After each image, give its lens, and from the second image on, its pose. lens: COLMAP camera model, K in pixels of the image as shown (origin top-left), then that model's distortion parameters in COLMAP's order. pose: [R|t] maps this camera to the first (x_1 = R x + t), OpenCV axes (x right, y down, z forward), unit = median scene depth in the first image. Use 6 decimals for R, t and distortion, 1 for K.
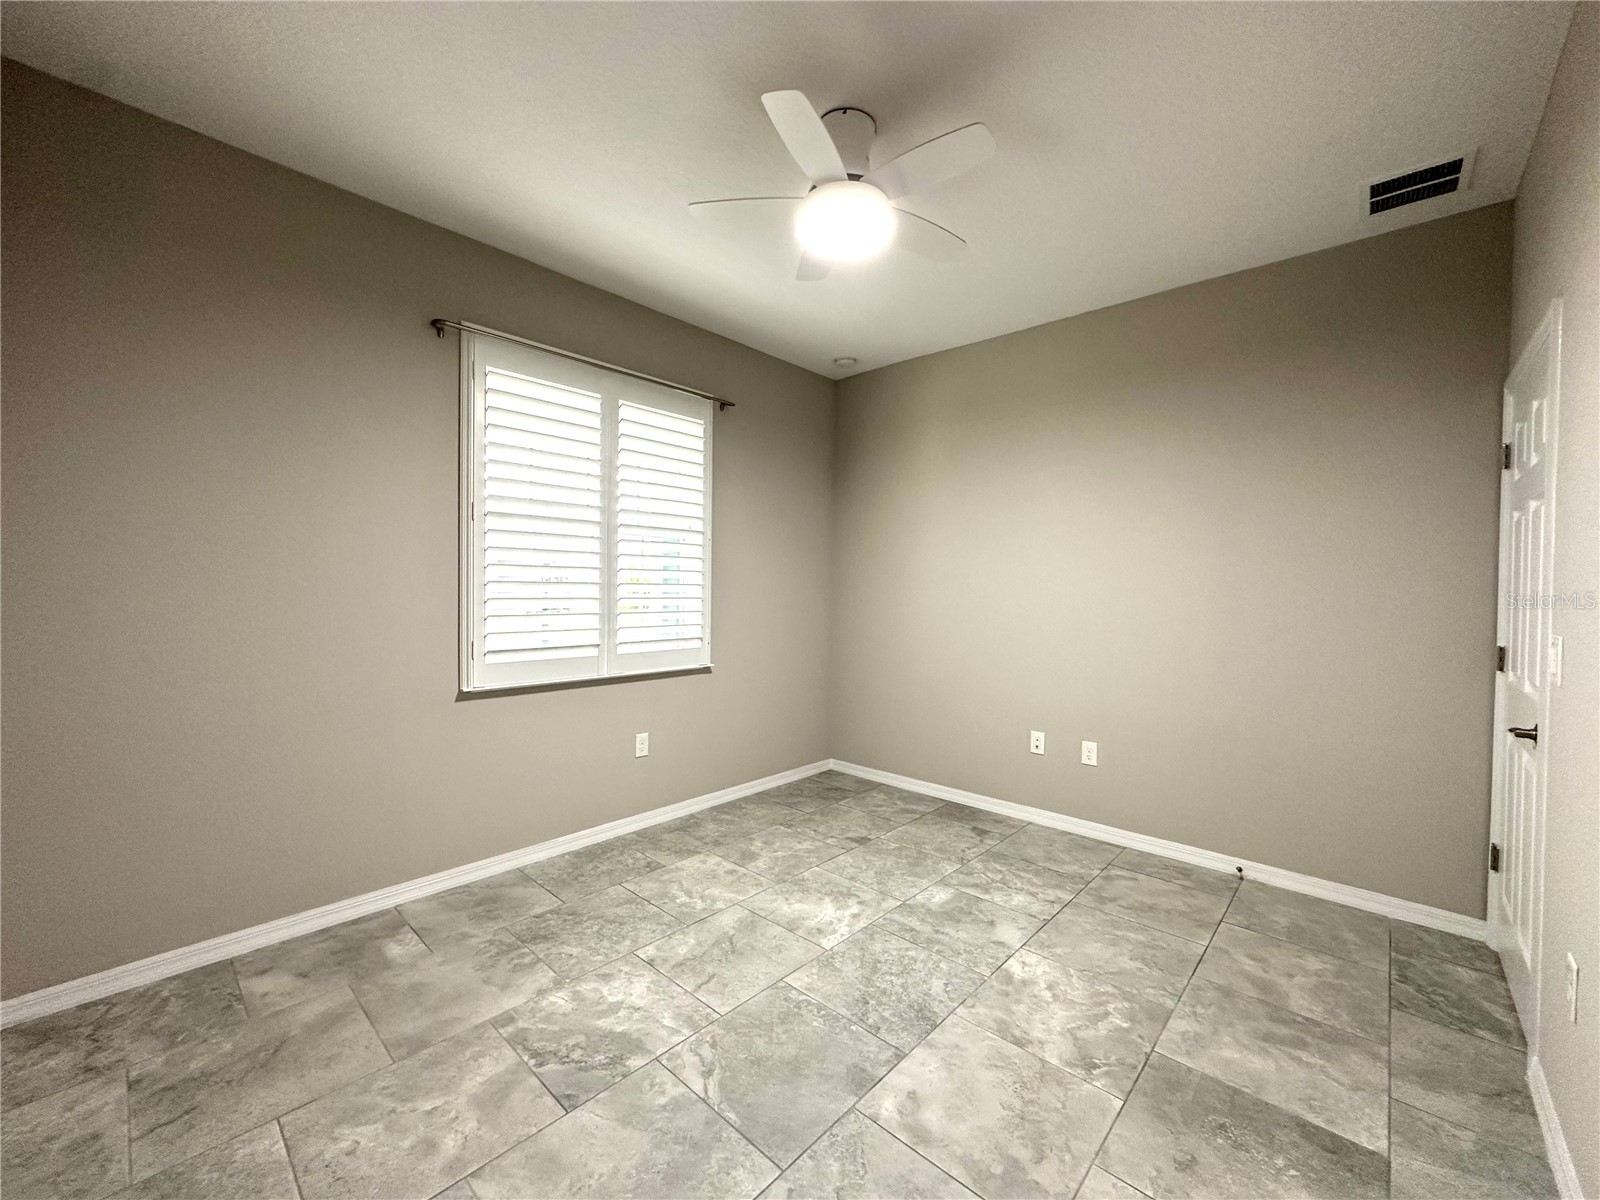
lens RADIAL K [[637.2, 0, 797.9], [0, 637.2, 599.7], [0, 0, 1]] dist [-0.000921, 0.000176]
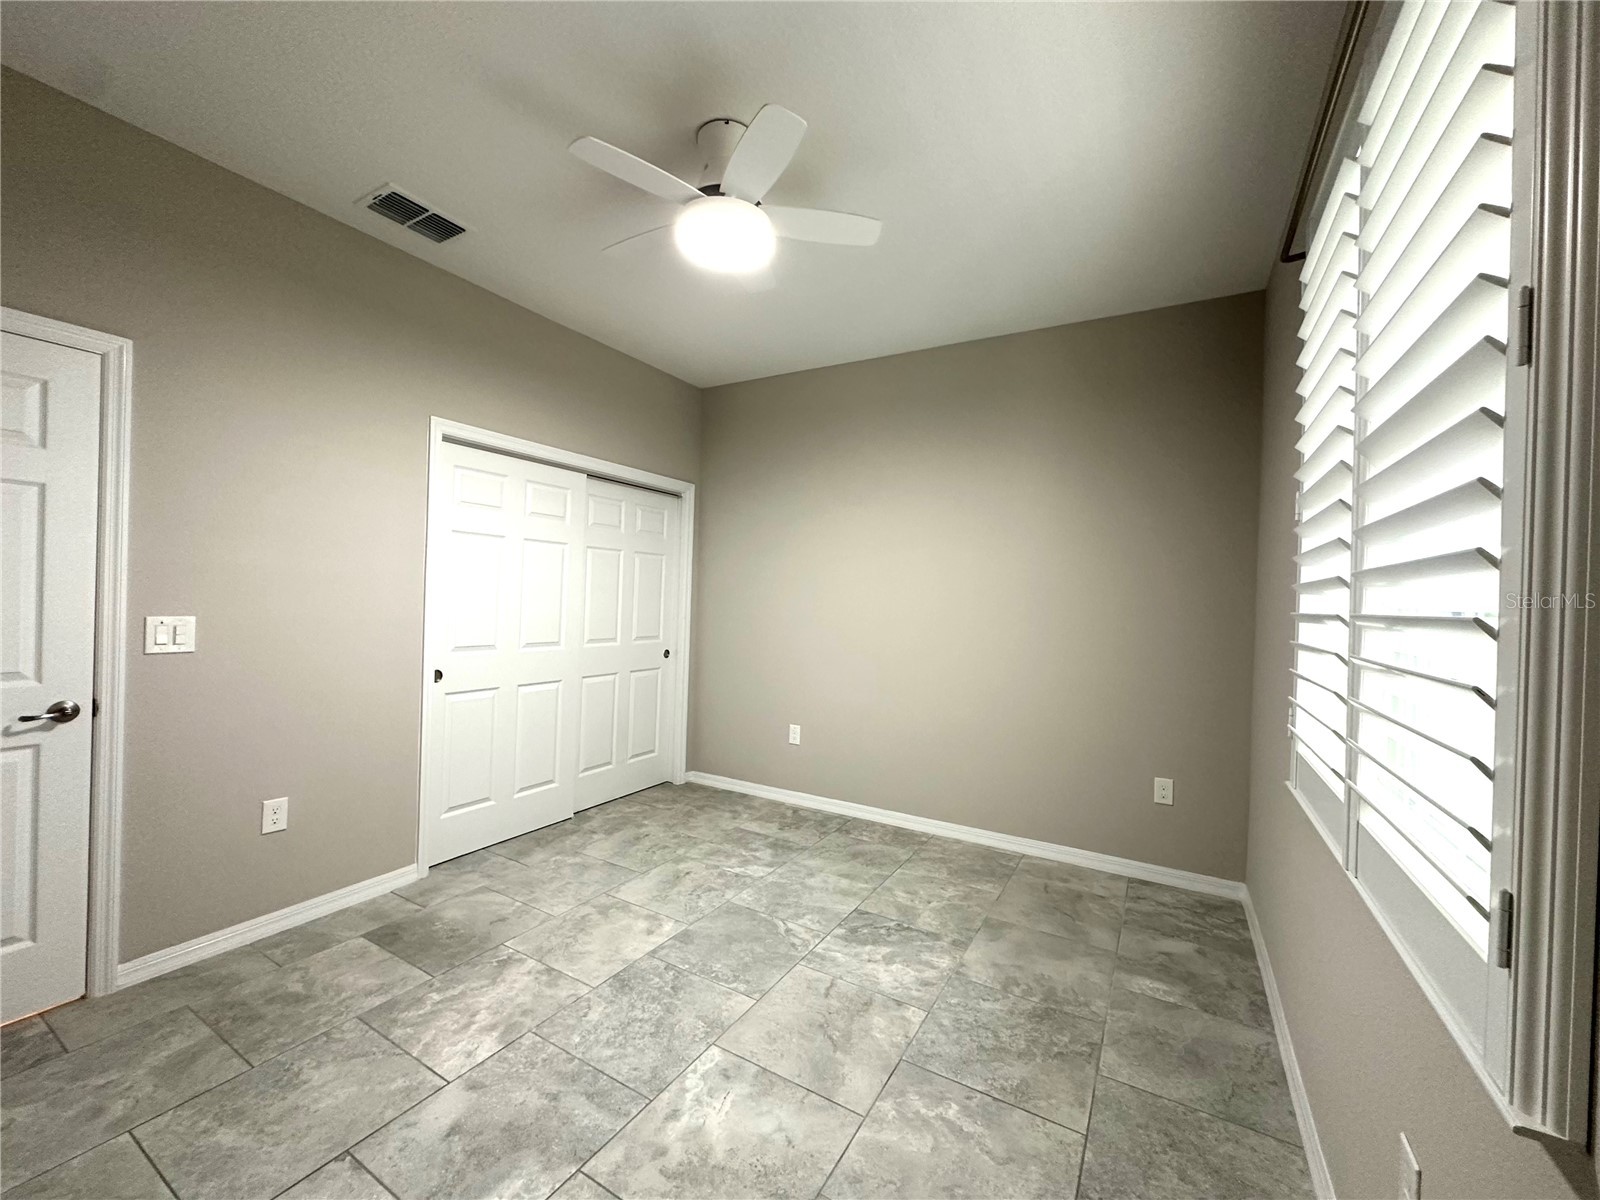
lens RADIAL K [[637.2, 0, 797.9], [0, 637.2, 599.7], [0, 0, 1]] dist [-0.000921, 0.000176]
pose [[-0.975471, -0.038874, -0.216670, 0.155291], [-0.043943, 0.998860, 0.018624, -0.047270], [0.215699, 0.027688, -0.976067, 2.004353]]
